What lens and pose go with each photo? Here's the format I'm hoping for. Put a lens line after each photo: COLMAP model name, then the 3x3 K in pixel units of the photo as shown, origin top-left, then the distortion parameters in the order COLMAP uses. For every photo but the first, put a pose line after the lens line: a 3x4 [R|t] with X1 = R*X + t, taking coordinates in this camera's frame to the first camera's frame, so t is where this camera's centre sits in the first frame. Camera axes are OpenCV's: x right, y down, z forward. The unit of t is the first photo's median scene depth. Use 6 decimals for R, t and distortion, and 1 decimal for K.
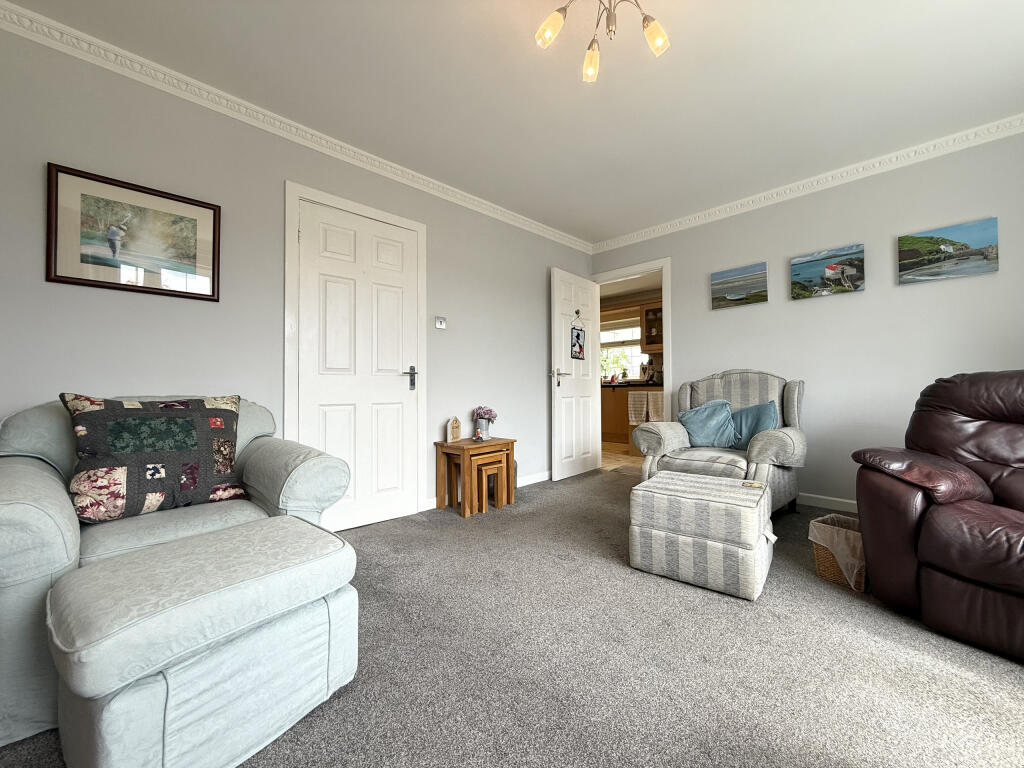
lens RADIAL K [[406.8, 0, 515.6], [0, 406.8, 382.1], [0, 0, 1]] dist [-0.000625, -0.000218]
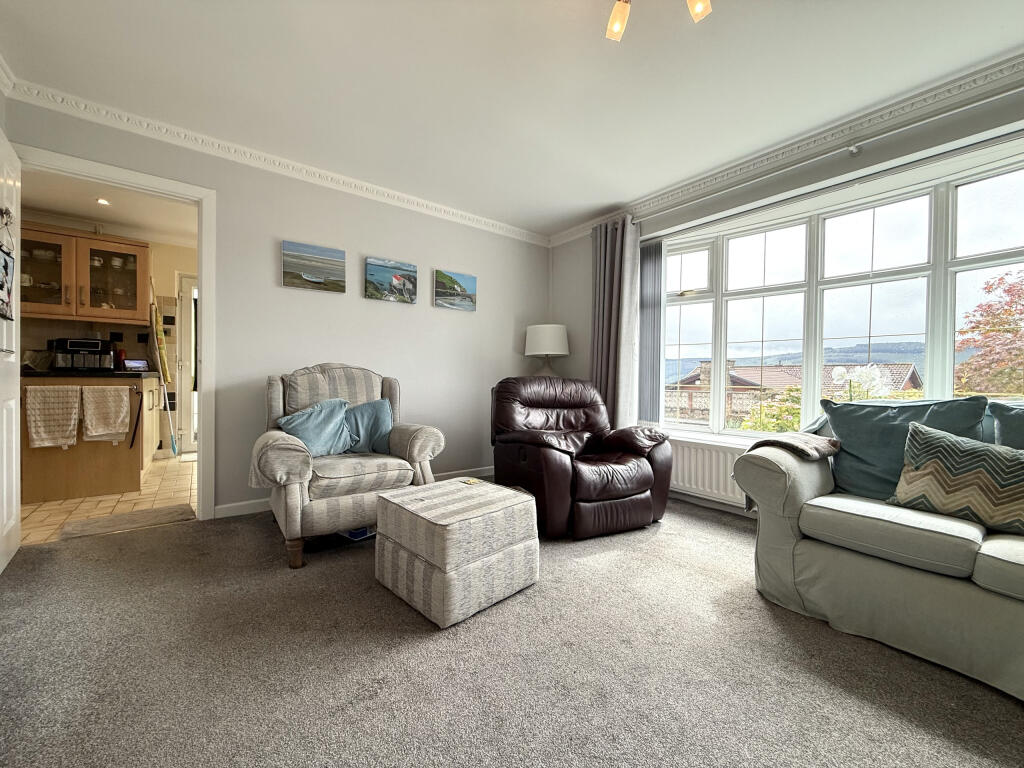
lens RADIAL K [[406.8, 0, 505.9], [0, 406.8, 379.7], [0, 0, 1]] dist [-0.000625, -0.000218]
pose [[0.131492, 0.004309, 0.991308, -0.302570], [-0.028713, 0.999588, -0.000537, -0.006059], [-0.990901, -0.028393, 0.131561, 0.542226]]
